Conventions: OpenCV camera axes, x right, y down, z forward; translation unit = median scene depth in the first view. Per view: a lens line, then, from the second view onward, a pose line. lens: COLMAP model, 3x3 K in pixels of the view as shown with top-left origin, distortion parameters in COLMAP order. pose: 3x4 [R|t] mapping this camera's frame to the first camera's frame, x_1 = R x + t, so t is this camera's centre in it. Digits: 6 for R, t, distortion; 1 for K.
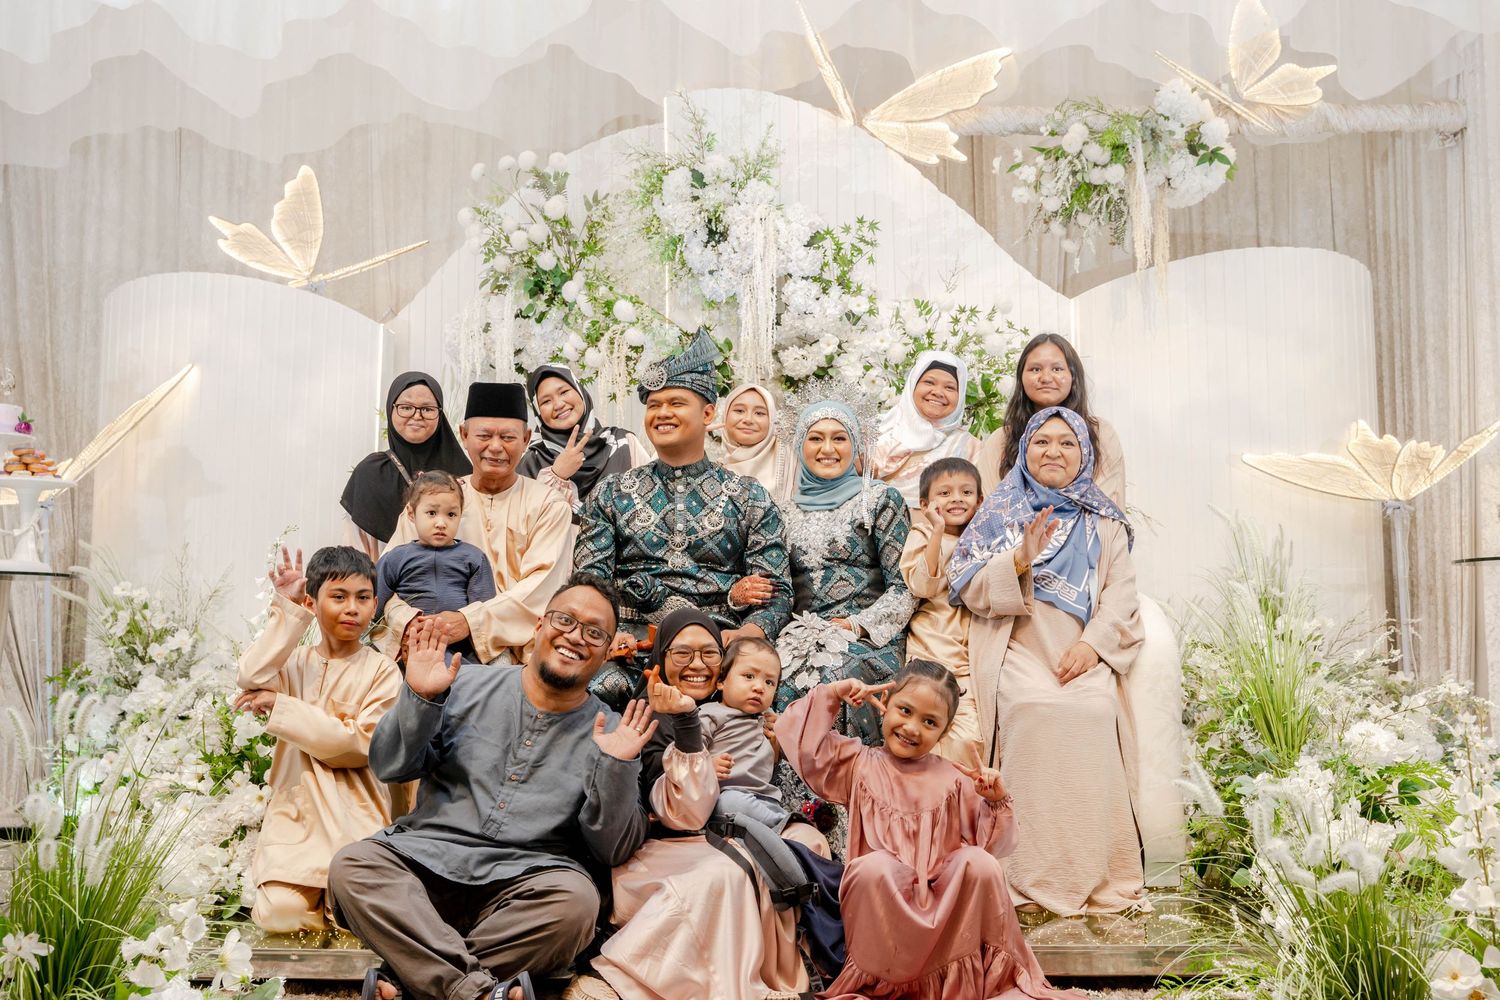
lens RADIAL K [[1860.2, 0, 755.5], [0, 1860.2, 501.7], [0, 0, 1]] dist [0.025383, 0.000000]
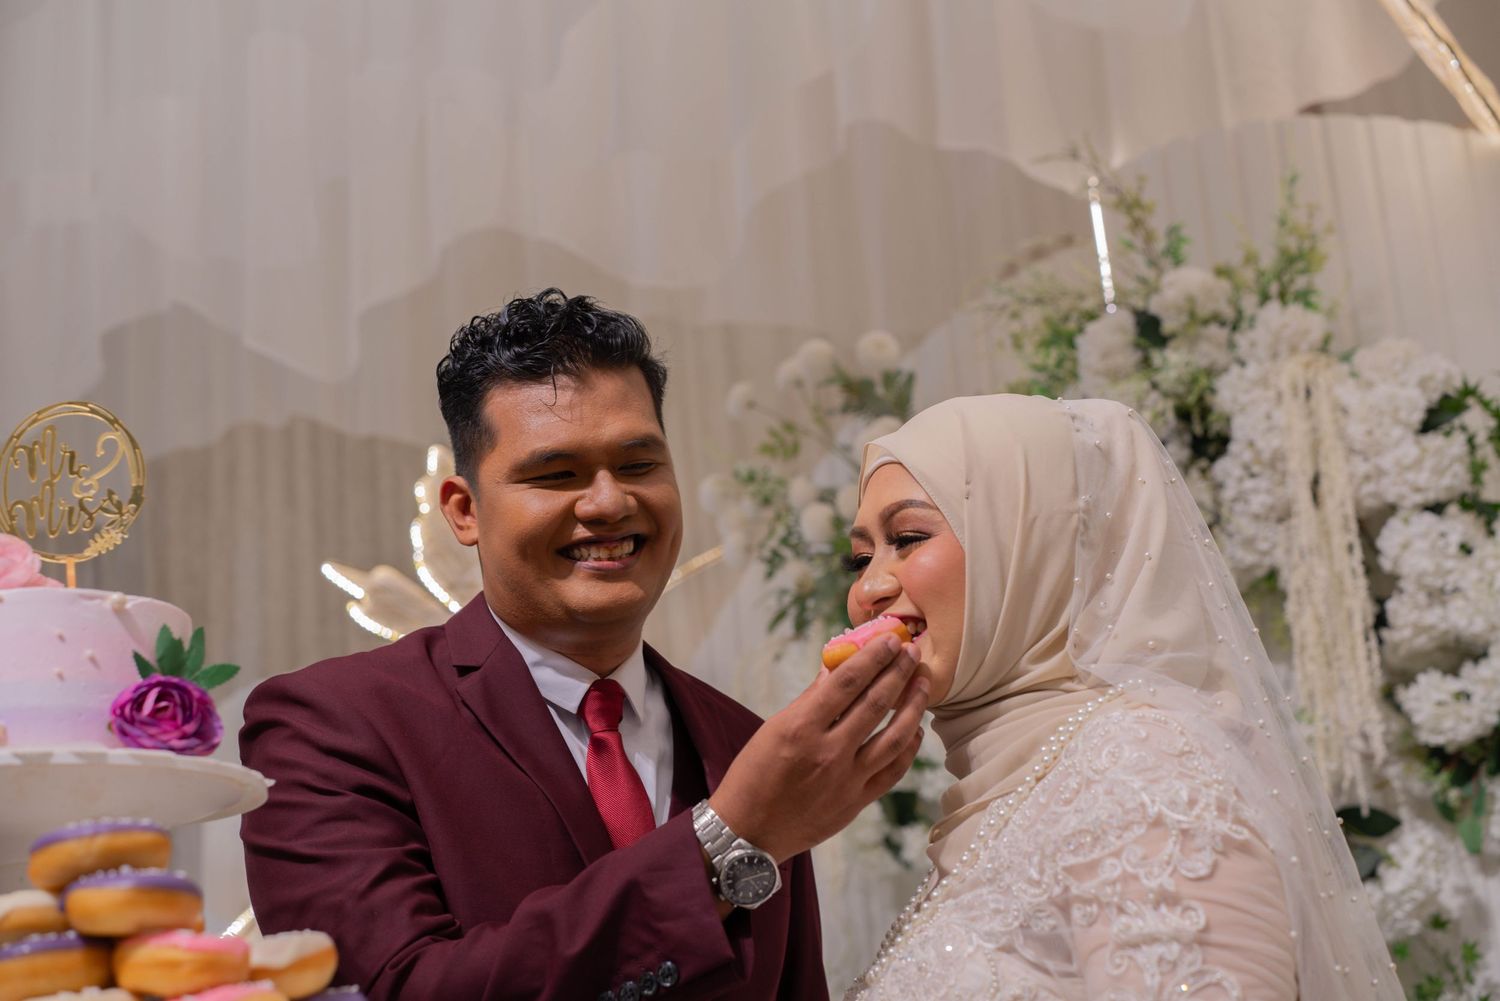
lens RADIAL K [[2235.2, 0, 742.0], [0, 2235.2, 504.5], [0, 0, 1]] dist [0.092059, 0.000000]
pose [[0.917543, -0.159557, -0.364220, 0.068765], [0.107472, 0.981382, -0.159180, -0.056467], [0.382837, 0.106911, 0.917609, 0.471360]]
